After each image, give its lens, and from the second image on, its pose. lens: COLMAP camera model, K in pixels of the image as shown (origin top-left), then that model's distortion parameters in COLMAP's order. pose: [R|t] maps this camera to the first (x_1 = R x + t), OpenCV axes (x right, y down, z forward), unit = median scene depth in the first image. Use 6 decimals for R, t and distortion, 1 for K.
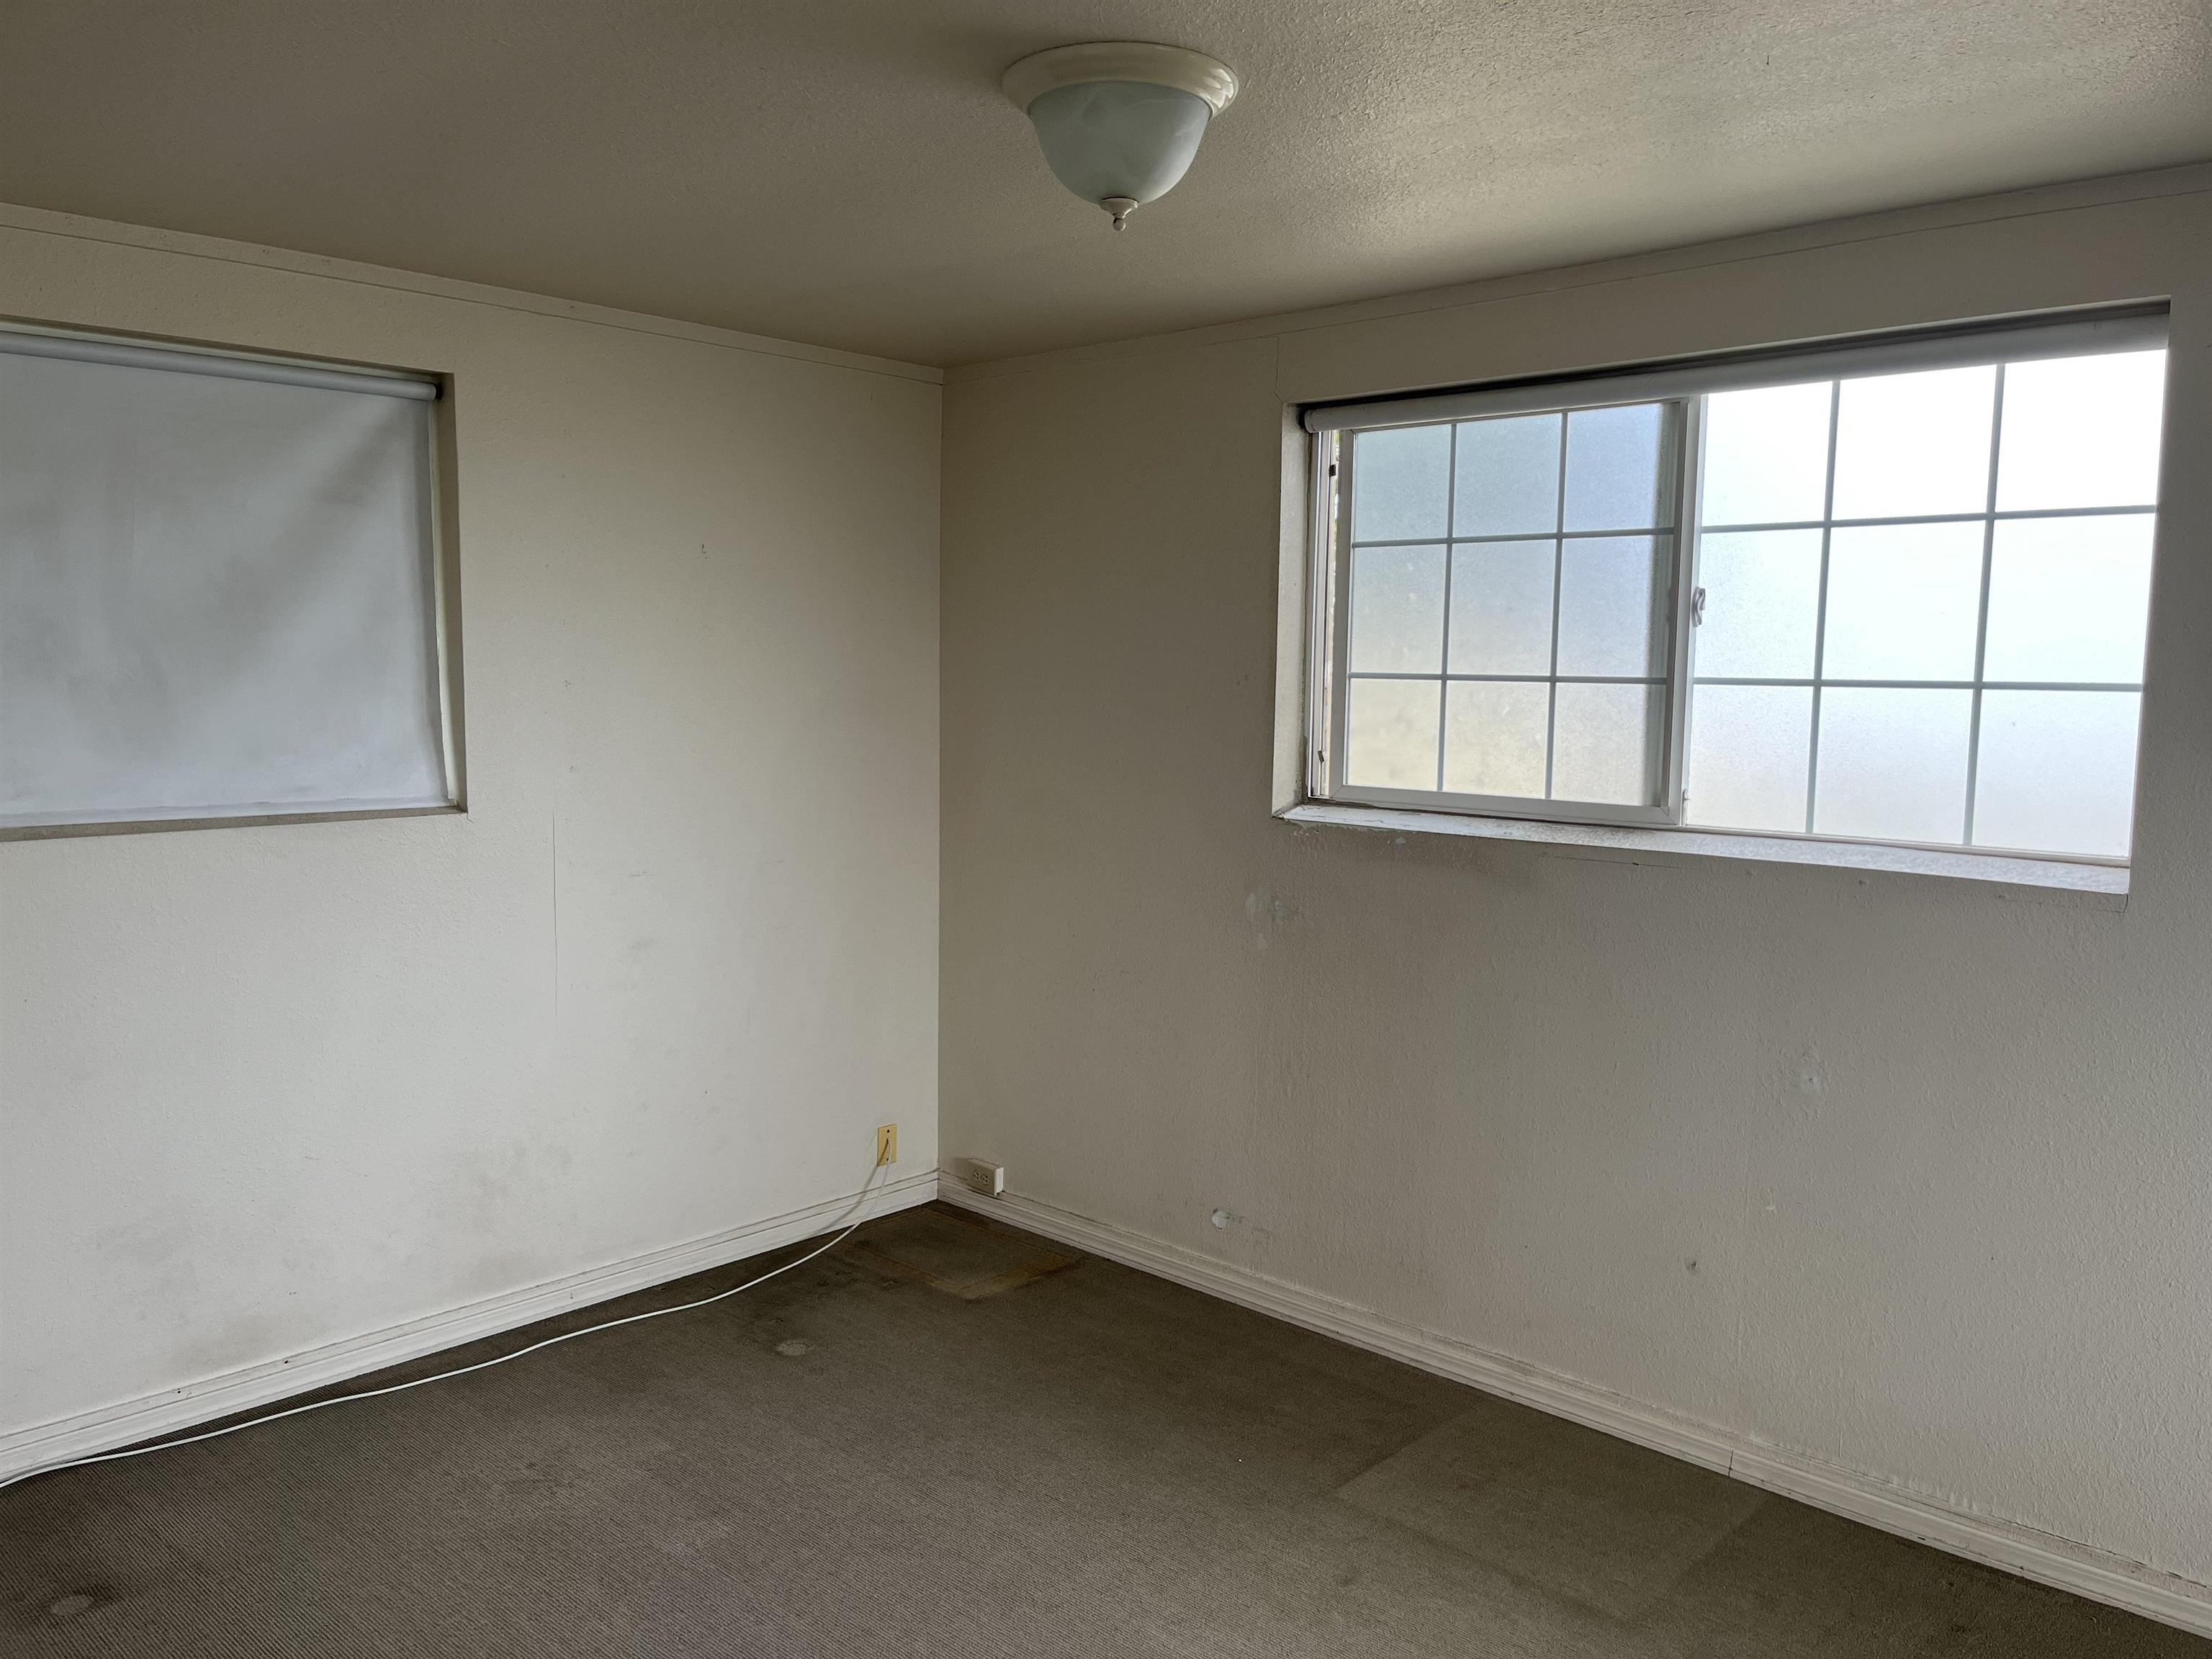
lens RADIAL K [[1683.1, 0, 1111.7], [0, 1683.1, 847.1], [0, 0, 1]] dist [0.047459, -0.046764]
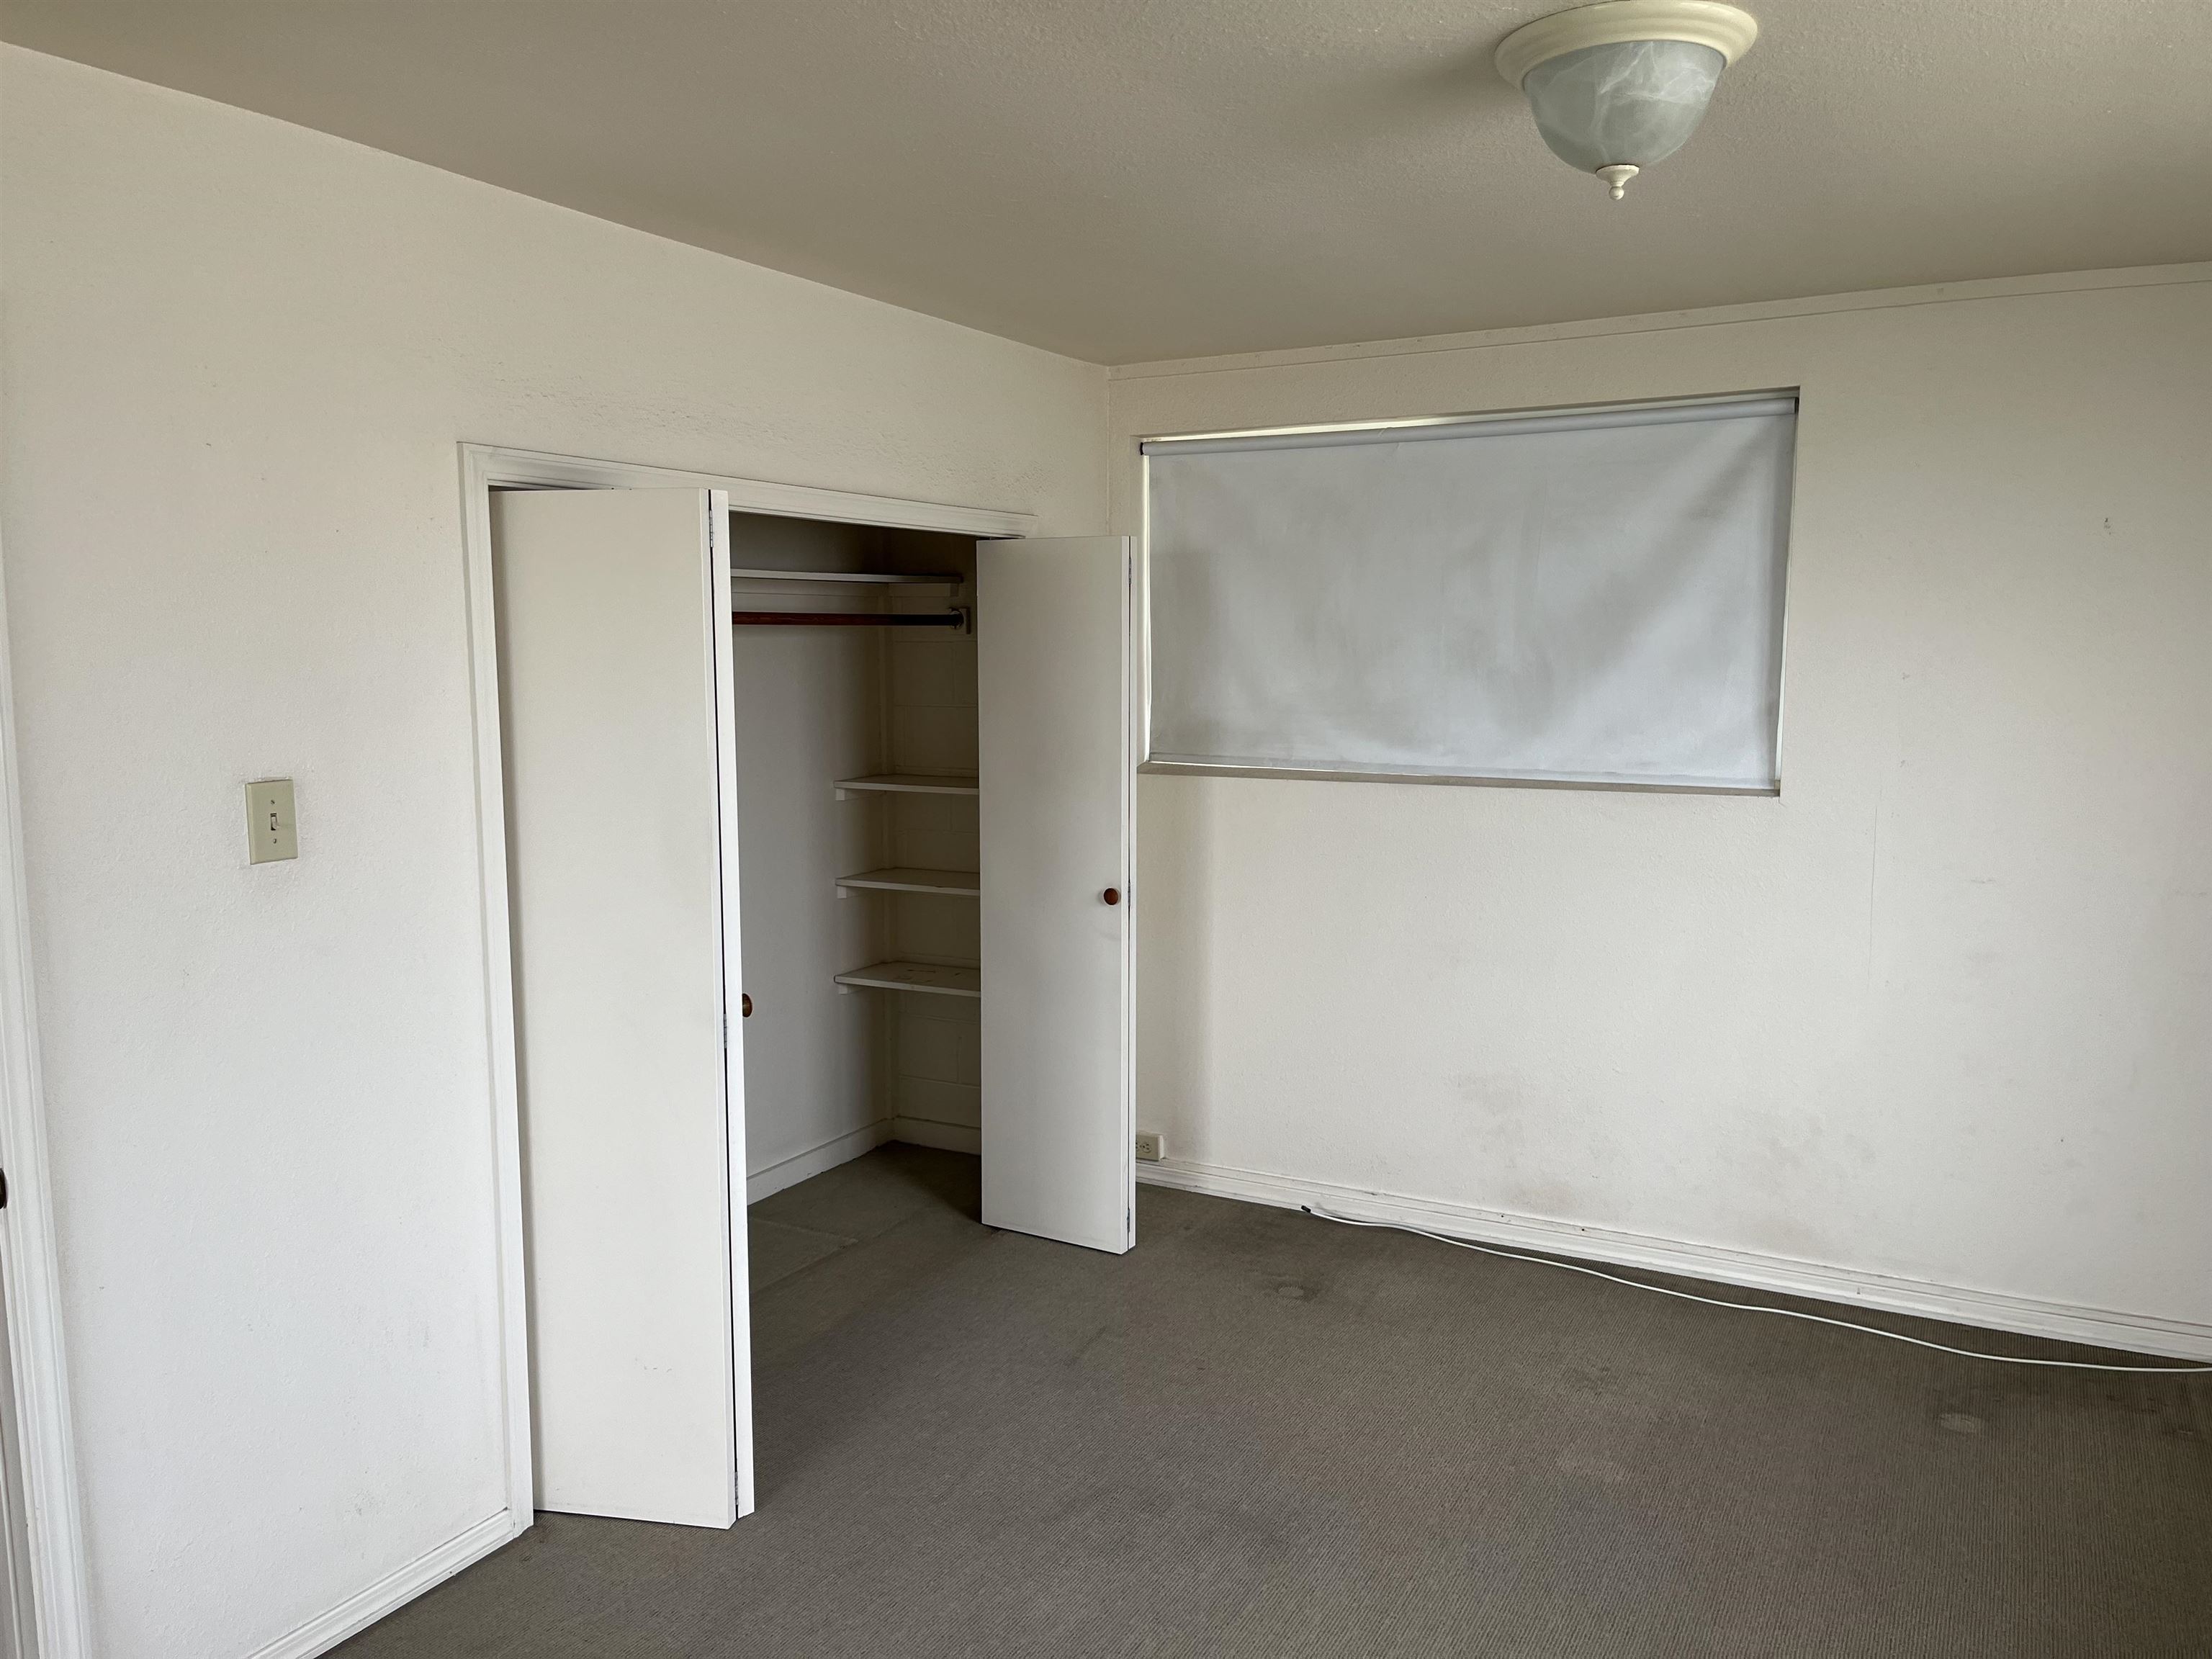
lens RADIAL K [[1683.1, 0, 1094.7], [0, 1683.1, 828.0], [0, 0, 1]] dist [0.047459, -0.046764]
pose [[0.249492, 0.094615, -0.963744, 0.489647], [-0.100708, 0.992354, 0.071353, -0.030215], [0.963126, 0.079255, 0.257113, 0.280501]]
